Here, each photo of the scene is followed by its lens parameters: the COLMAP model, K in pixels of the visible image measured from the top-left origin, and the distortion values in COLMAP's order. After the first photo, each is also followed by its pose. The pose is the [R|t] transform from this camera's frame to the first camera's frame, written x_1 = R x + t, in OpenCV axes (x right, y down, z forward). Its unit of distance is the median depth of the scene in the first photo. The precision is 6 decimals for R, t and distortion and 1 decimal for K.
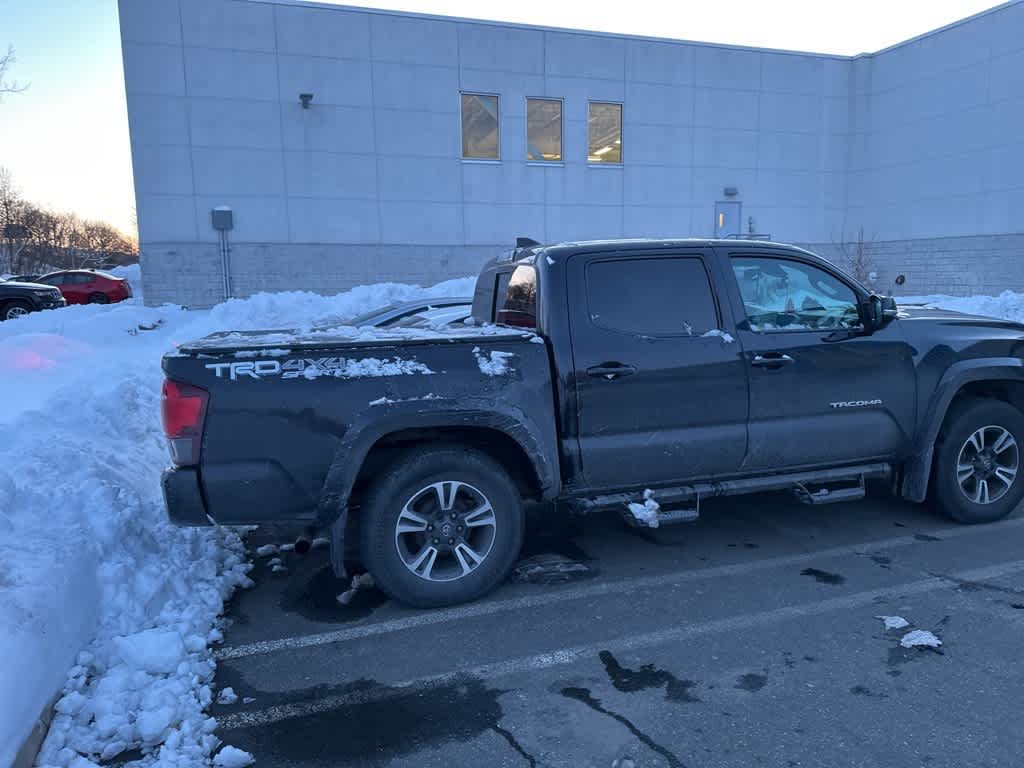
lens RADIAL K [[726.2, 0, 515.7], [0, 726.2, 381.2], [0, 0, 1]] dist [0.058111, -0.074045]
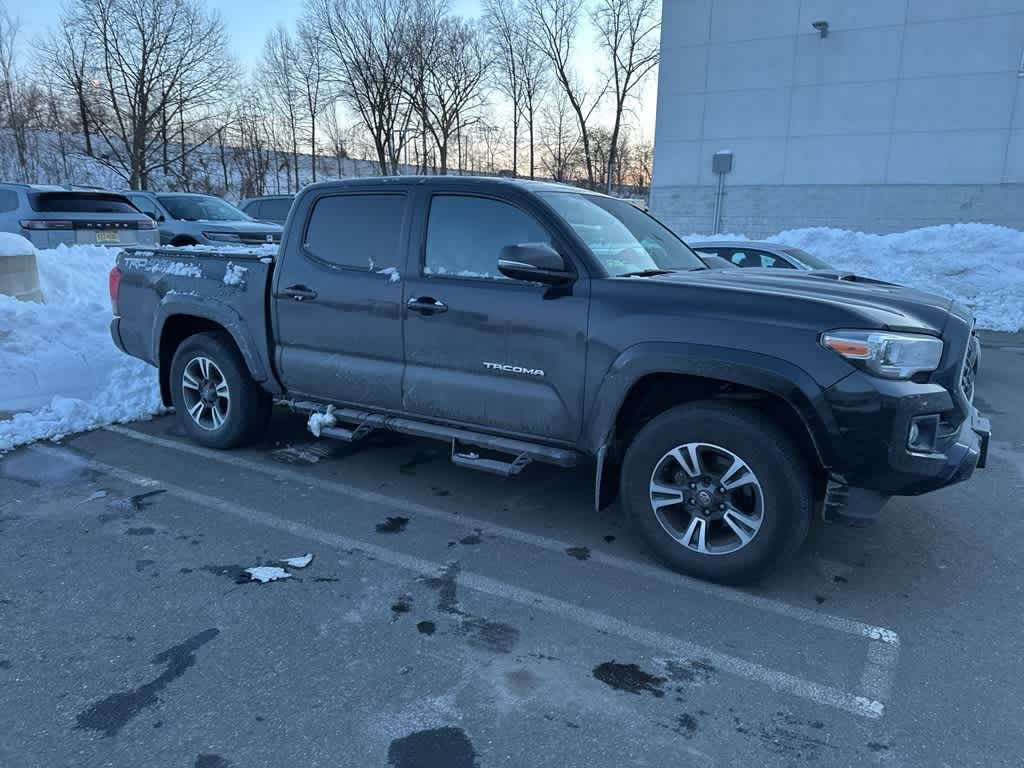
lens RADIAL K [[726.2, 0, 516.8], [0, 726.2, 389.1], [0, 0, 1]] dist [0.058111, -0.074045]
pose [[0.645900, 0.197217, -0.737509, 1.190833], [-0.135652, 0.980332, 0.143347, -0.074396], [0.751273, 0.007457, 0.659949, 0.474078]]
